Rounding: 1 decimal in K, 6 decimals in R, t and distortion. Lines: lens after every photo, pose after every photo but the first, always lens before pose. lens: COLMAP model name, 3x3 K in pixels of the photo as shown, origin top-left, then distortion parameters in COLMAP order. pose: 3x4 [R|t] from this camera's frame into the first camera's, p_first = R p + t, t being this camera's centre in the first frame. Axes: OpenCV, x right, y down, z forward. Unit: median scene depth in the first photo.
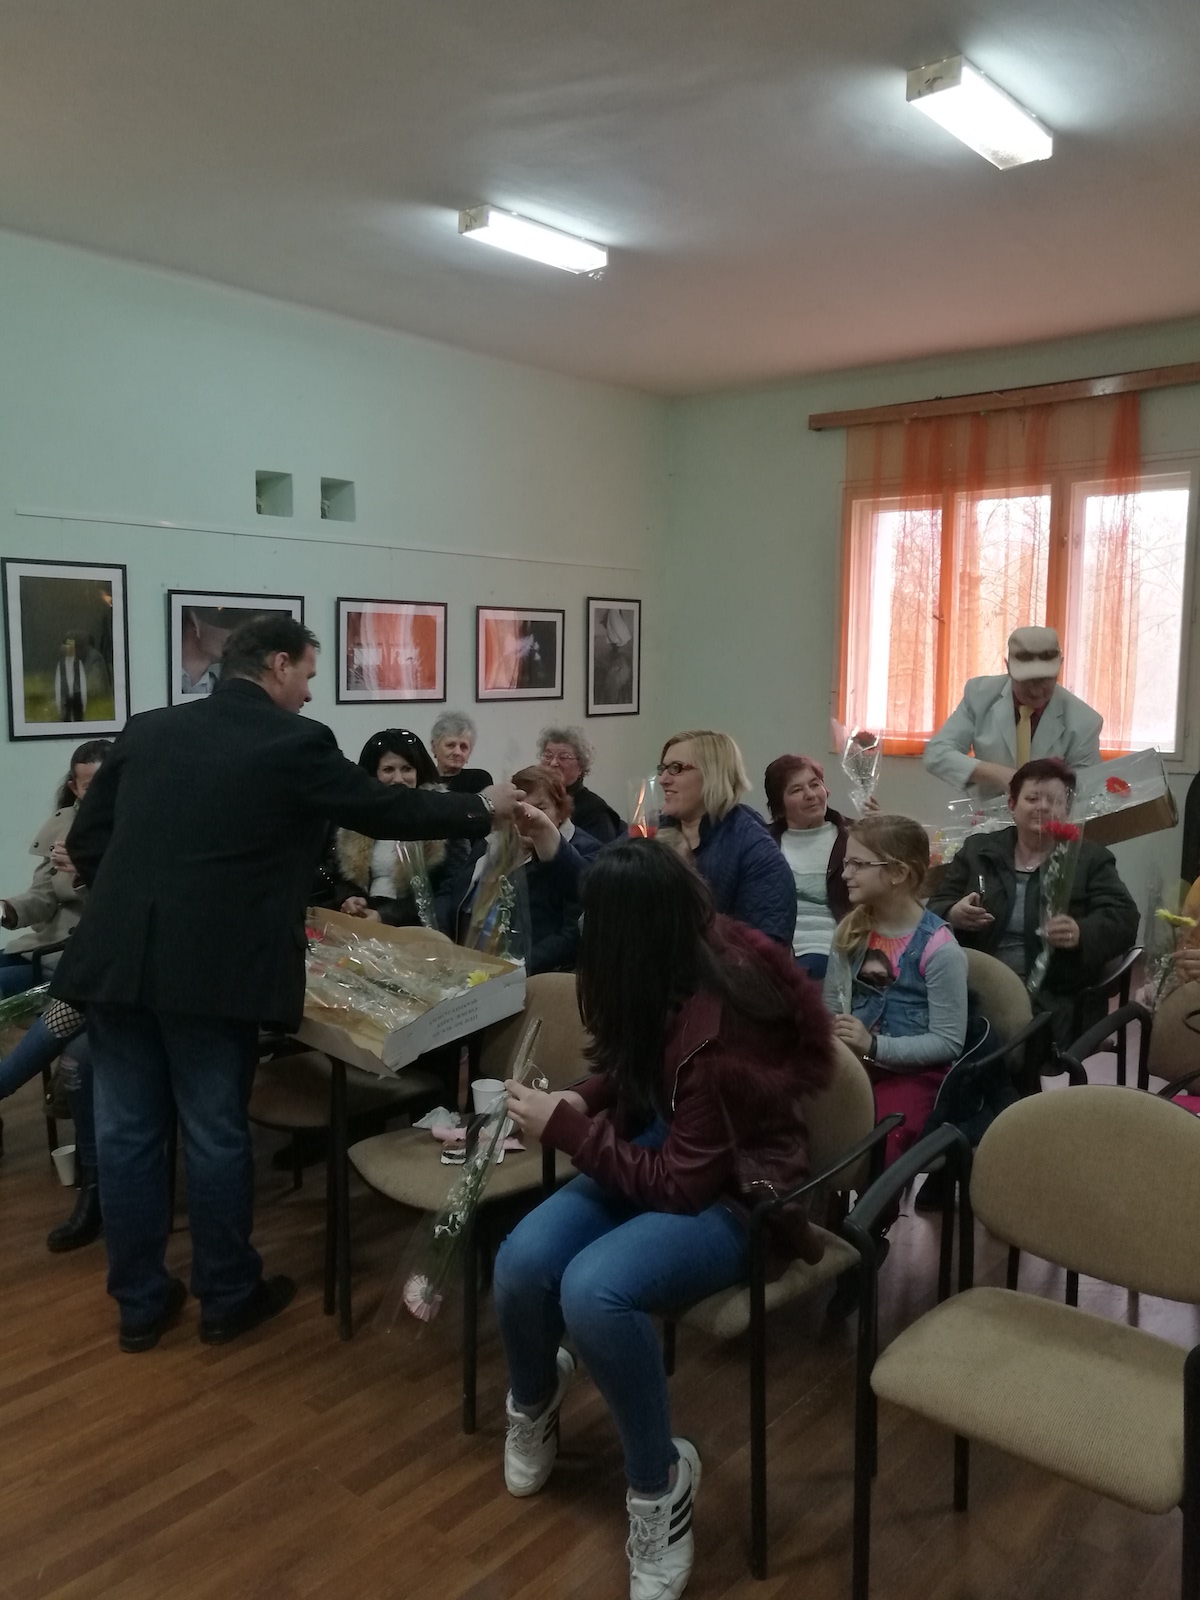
lens RADIAL K [[1275.9, 0, 600.0], [0, 1275.9, 800.0], [0, 0, 1]] dist [0.004090, -0.001146]
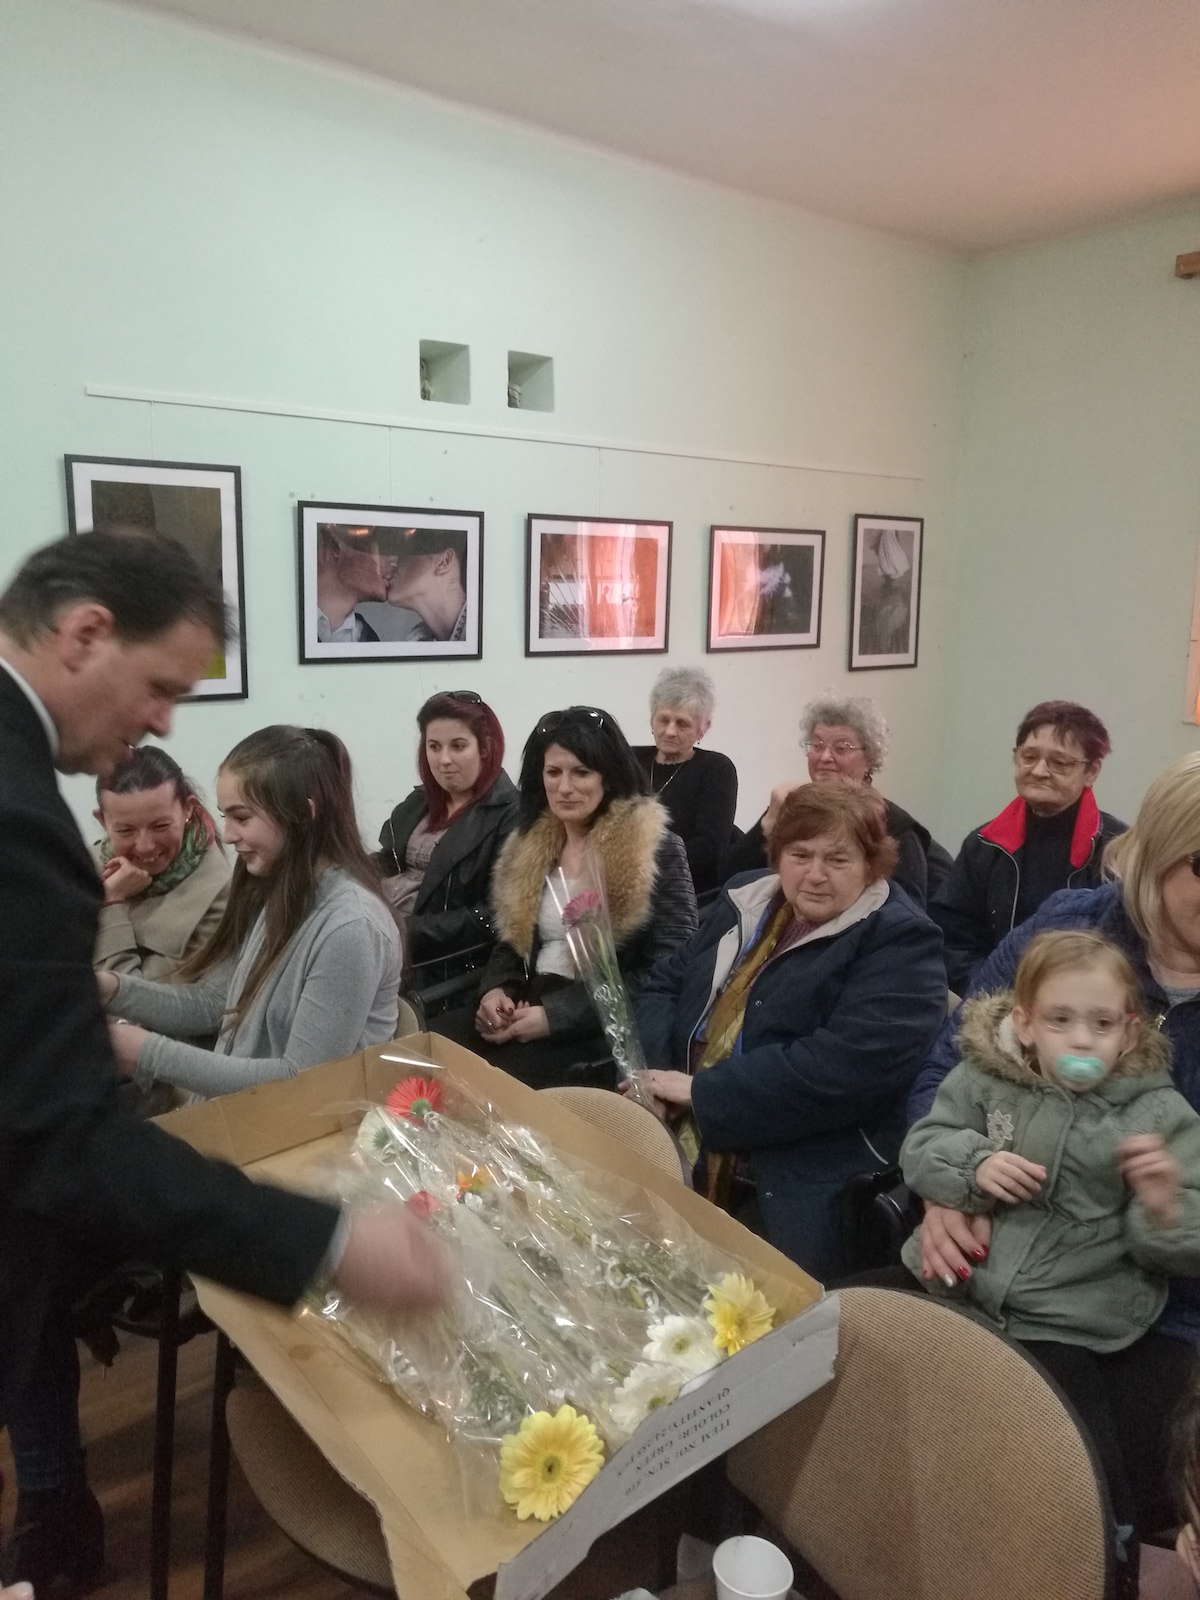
lens RADIAL K [[1234.3, 0, 597.2], [0, 1234.3, 768.9], [0, 0, 1]] dist [0.048462, -0.002211]
pose [[0.983831, 0.026446, -0.177137, -0.029475], [-0.020907, 0.999235, 0.033065, -0.030593], [0.177876, -0.028827, 0.983631, 0.262748]]
